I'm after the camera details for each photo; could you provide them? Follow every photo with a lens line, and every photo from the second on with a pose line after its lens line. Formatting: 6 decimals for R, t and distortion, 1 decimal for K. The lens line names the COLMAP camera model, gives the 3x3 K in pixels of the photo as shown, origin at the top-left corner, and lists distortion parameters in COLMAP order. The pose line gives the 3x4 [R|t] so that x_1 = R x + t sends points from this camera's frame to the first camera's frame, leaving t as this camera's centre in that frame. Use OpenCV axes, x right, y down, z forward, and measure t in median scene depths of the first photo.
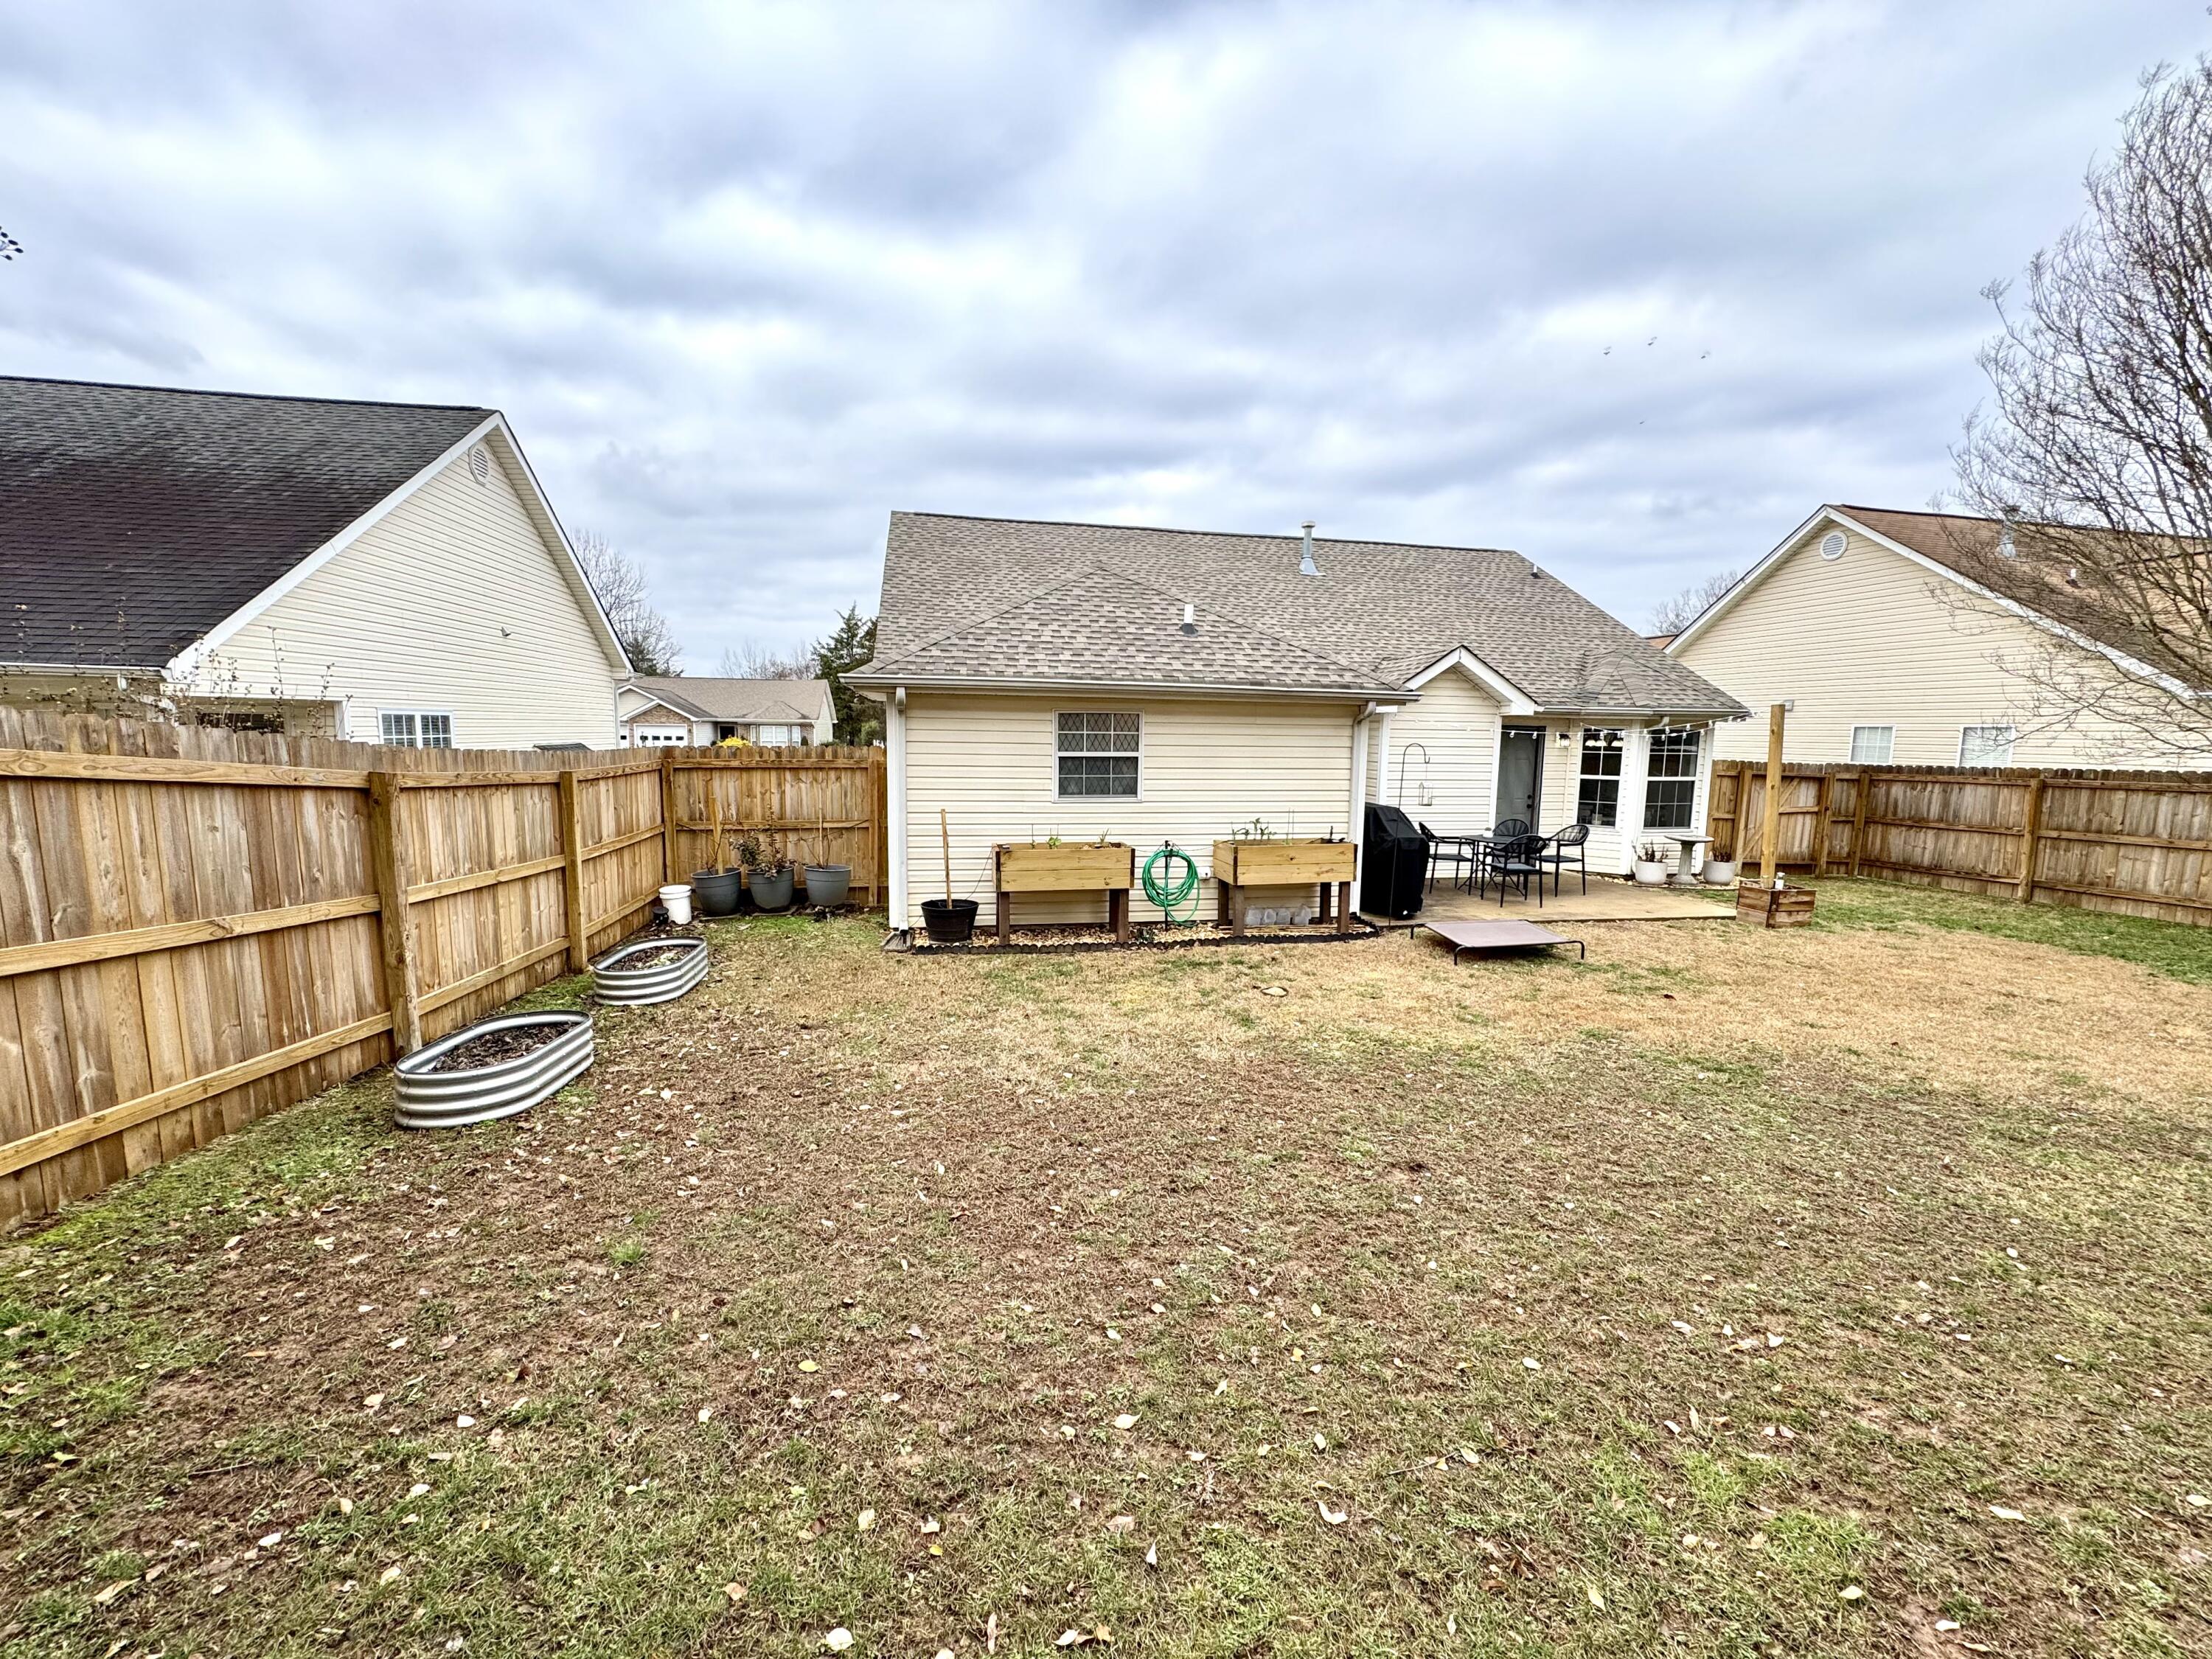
lens RADIAL K [[885.3, 0, 1105.6], [0, 885.3, 835.5], [0, 0, 1]] dist [-0.001903, 0.000347]
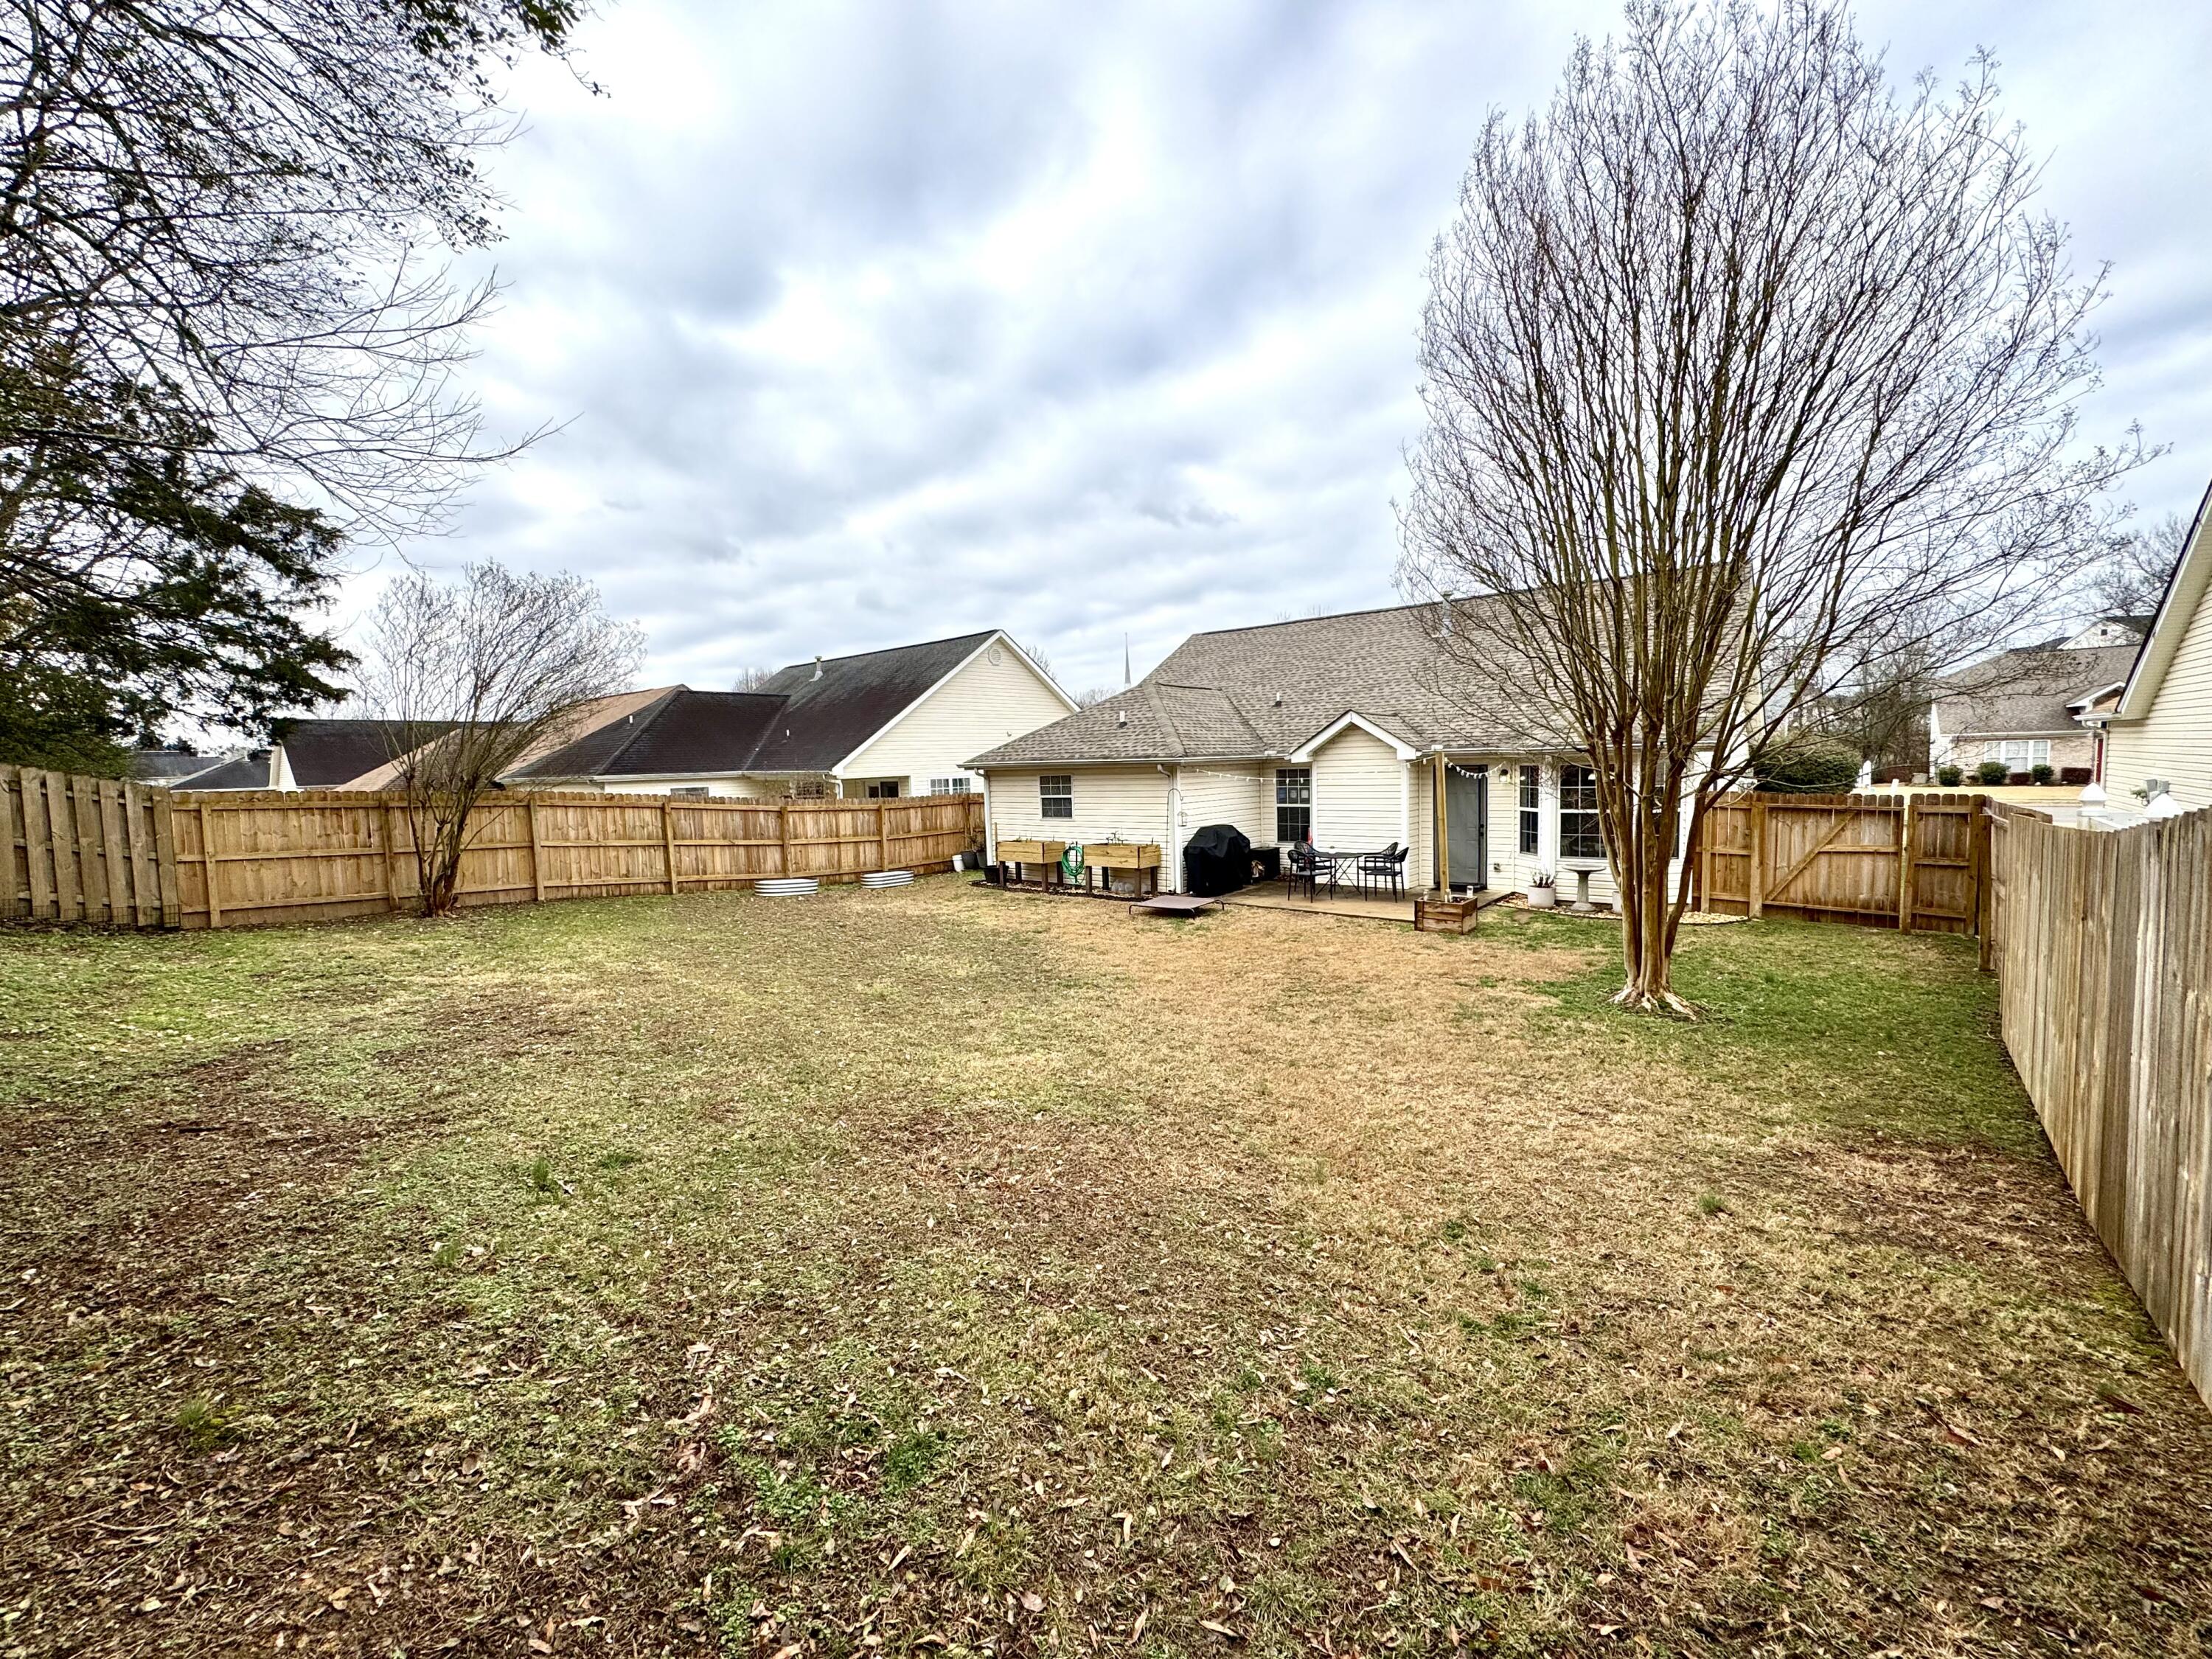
lens RADIAL K [[885.3, 0, 1105.6], [0, 885.3, 835.5], [0, 0, 1]] dist [-0.001903, 0.000347]
pose [[0.607113, 0.031161, -0.794004, 1.540545], [-0.052003, 0.998647, -0.000570, -0.010188], [0.792912, 0.041637, 0.607912, -0.091540]]
